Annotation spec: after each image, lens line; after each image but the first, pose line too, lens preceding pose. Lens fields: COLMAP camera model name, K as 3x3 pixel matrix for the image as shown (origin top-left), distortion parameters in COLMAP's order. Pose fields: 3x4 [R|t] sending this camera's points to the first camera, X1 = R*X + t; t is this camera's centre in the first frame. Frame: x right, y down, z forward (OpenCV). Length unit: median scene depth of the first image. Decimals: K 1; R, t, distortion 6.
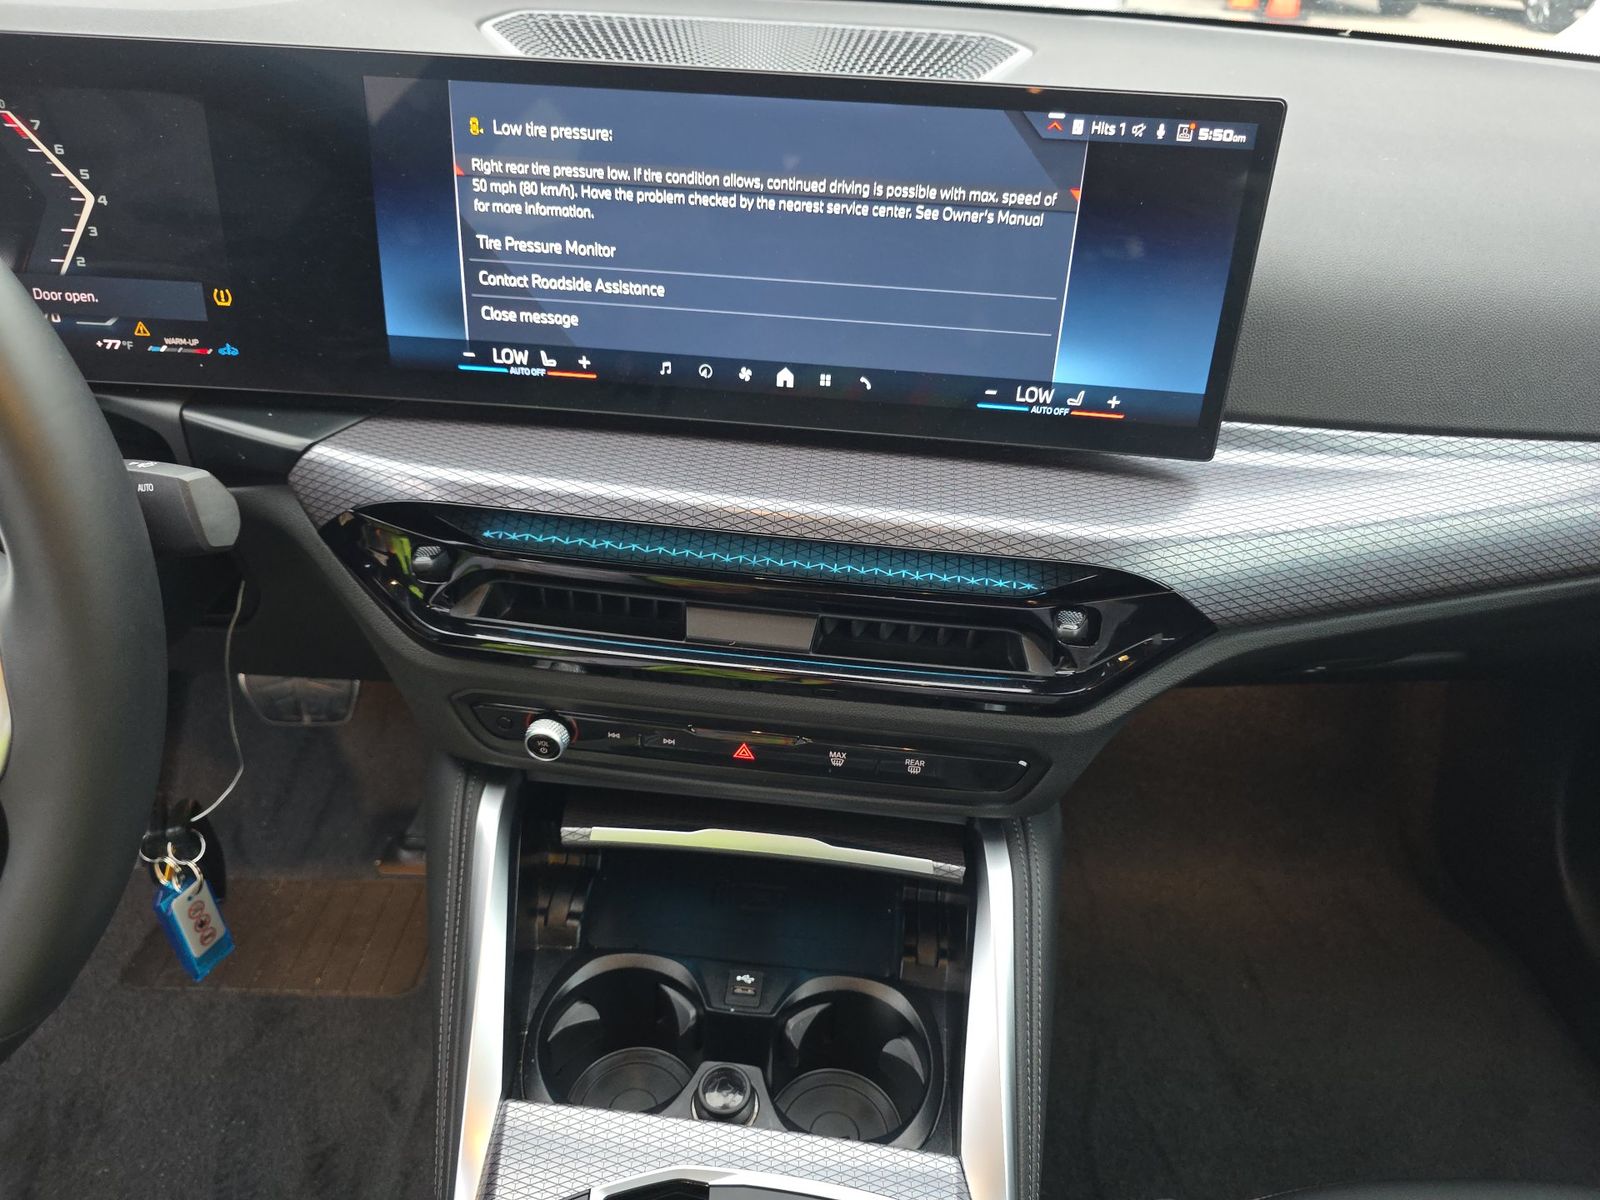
lens RADIAL K [[1047.6, 0, 804.3], [0, 1047.6, 604.7], [0, 0, 1]] dist [0.011570, -0.016649]
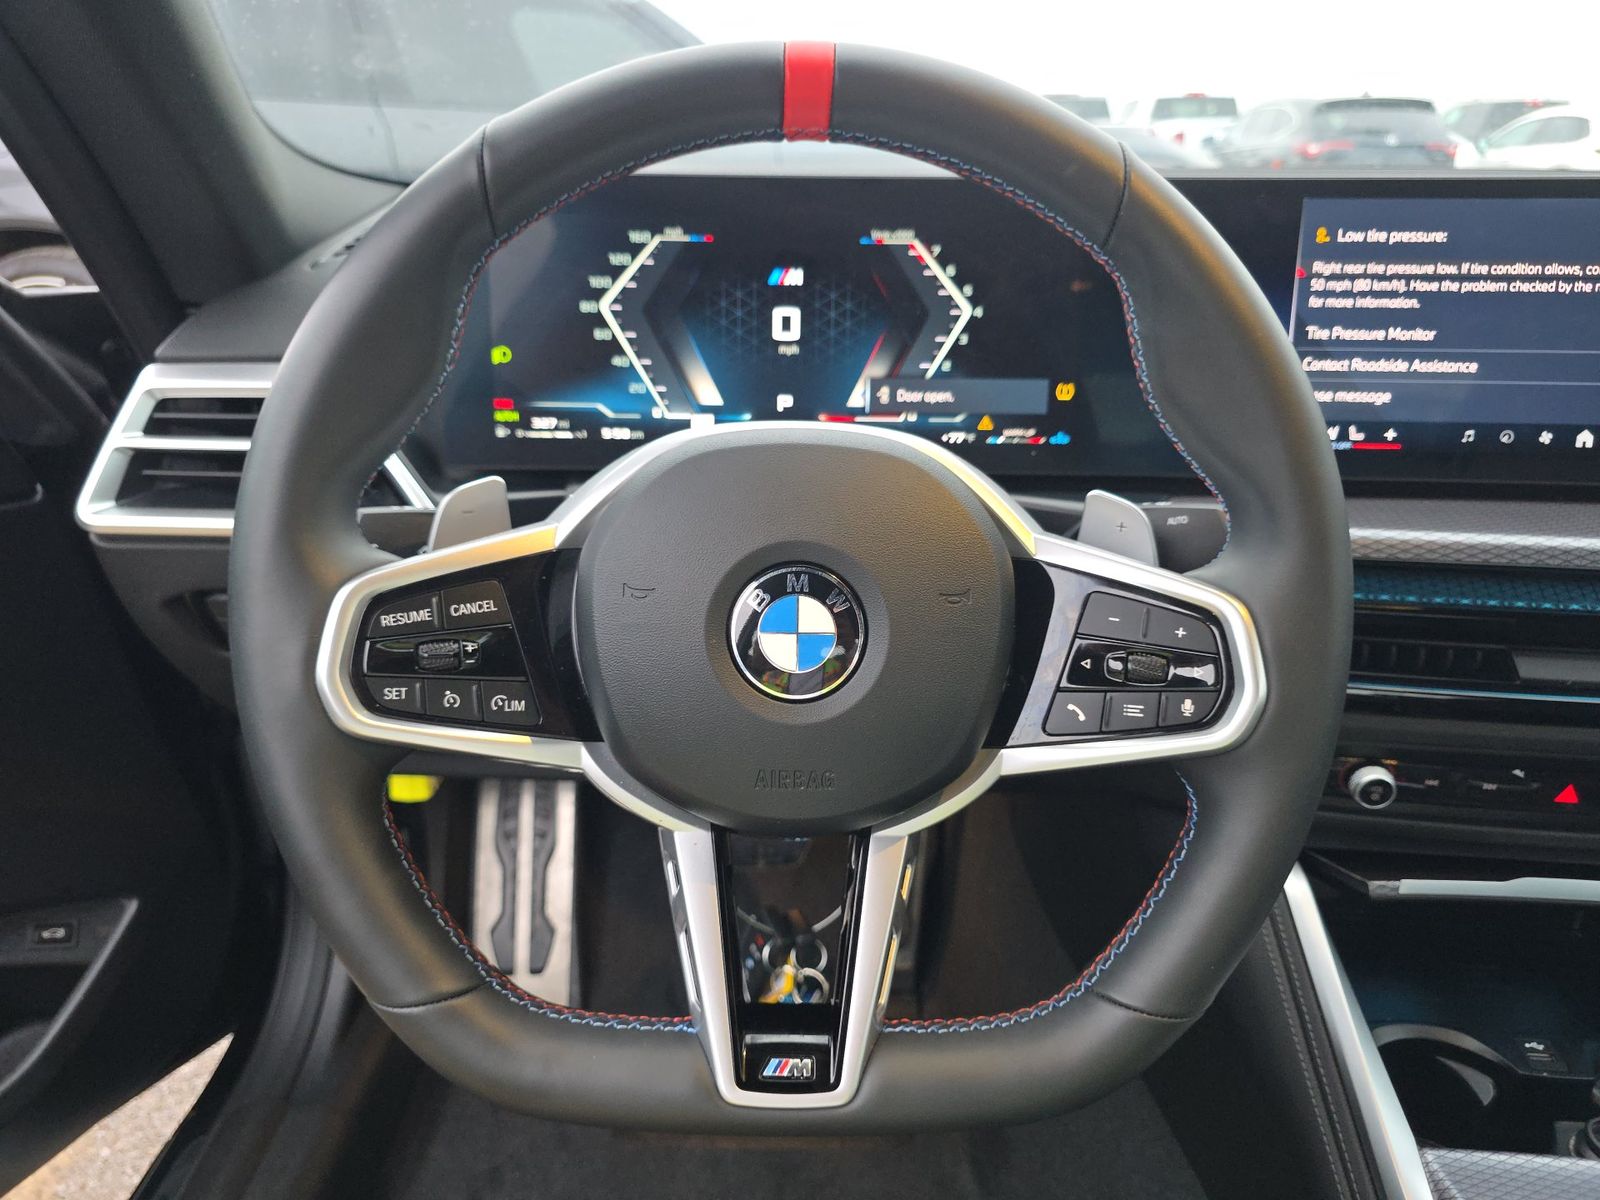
lens RADIAL K [[1047.6, 0, 800.9], [0, 1047.6, 607.3], [0, 0, 1]] dist [0.011570, -0.016649]
pose [[0.999096, -0.035621, -0.023188, -0.840865], [0.030365, 0.979929, -0.197019, 0.152607], [0.029741, 0.196137, 0.980125, -0.073409]]
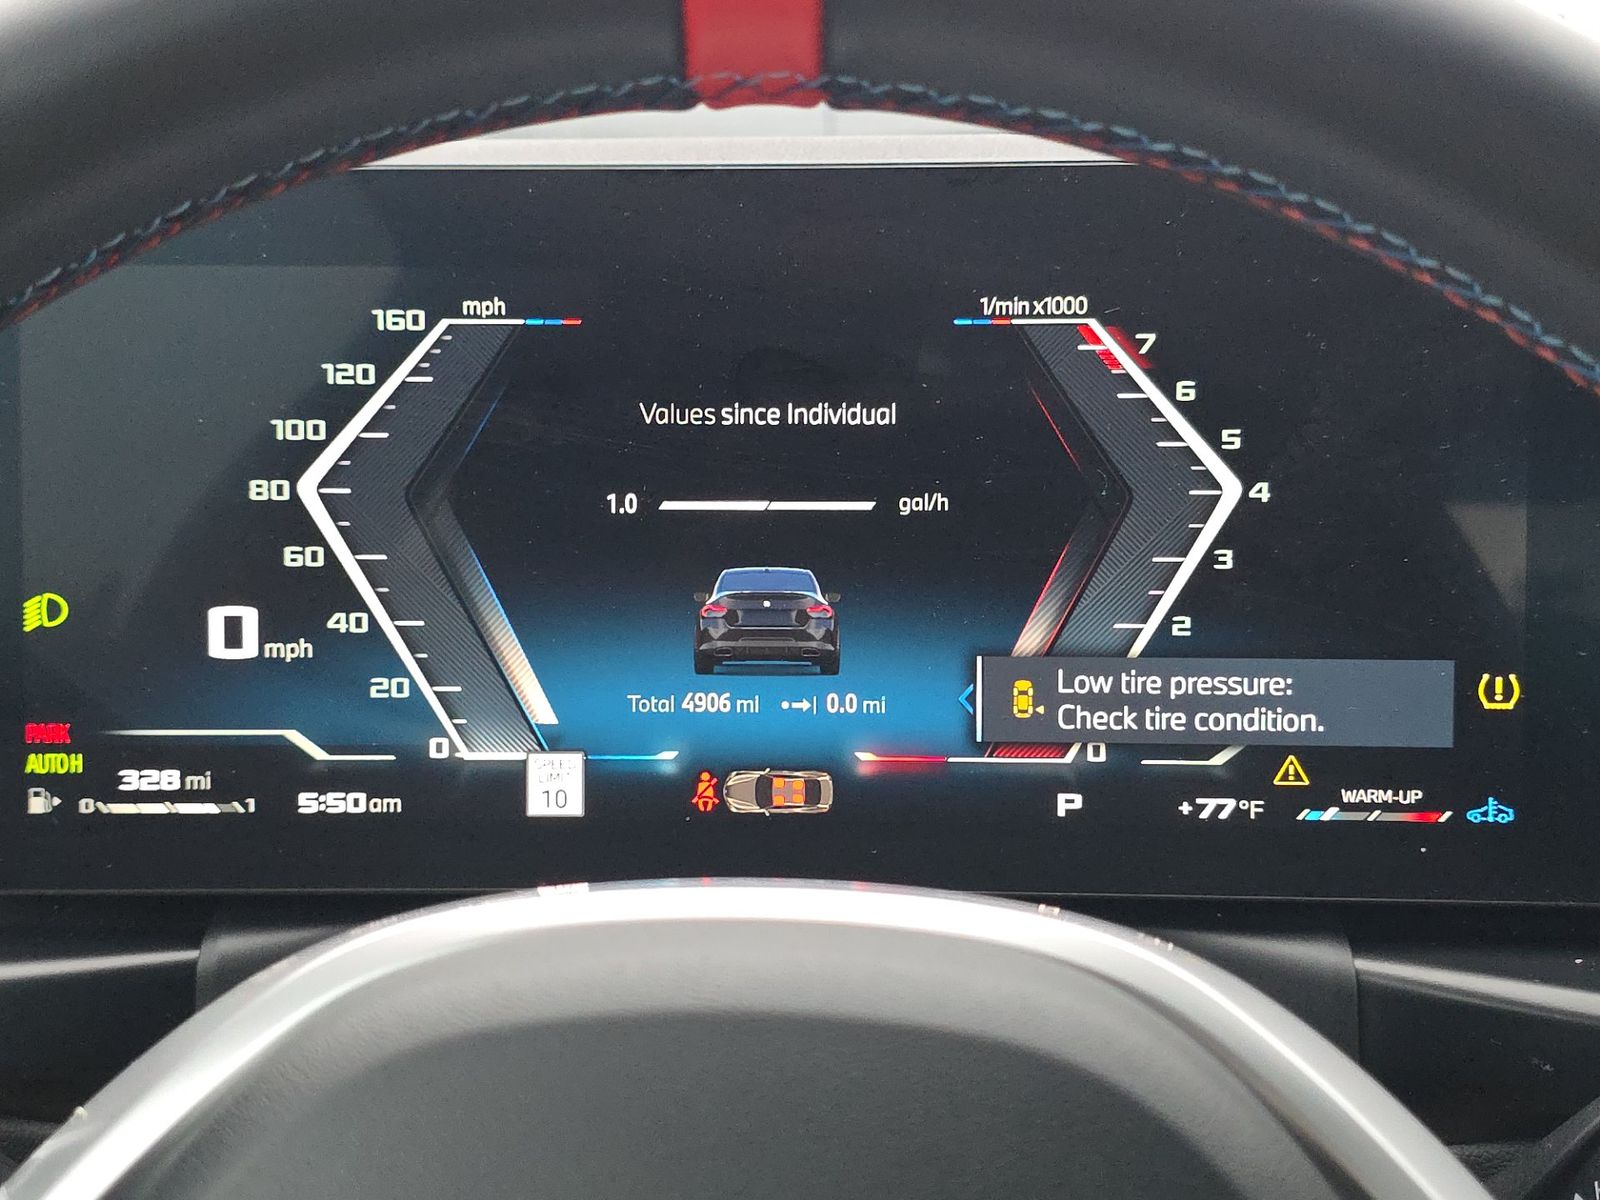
lens RADIAL K [[2090.9, 0, 783.9], [0, 2090.9, 584.6], [0, 0, 1]] dist [0.039826, 0.000000]
pose [[0.996723, -0.047355, -0.065577, -0.807689], [0.020361, 0.931493, -0.363190, -0.026567], [0.078283, 0.360665, 0.929404, 0.162049]]
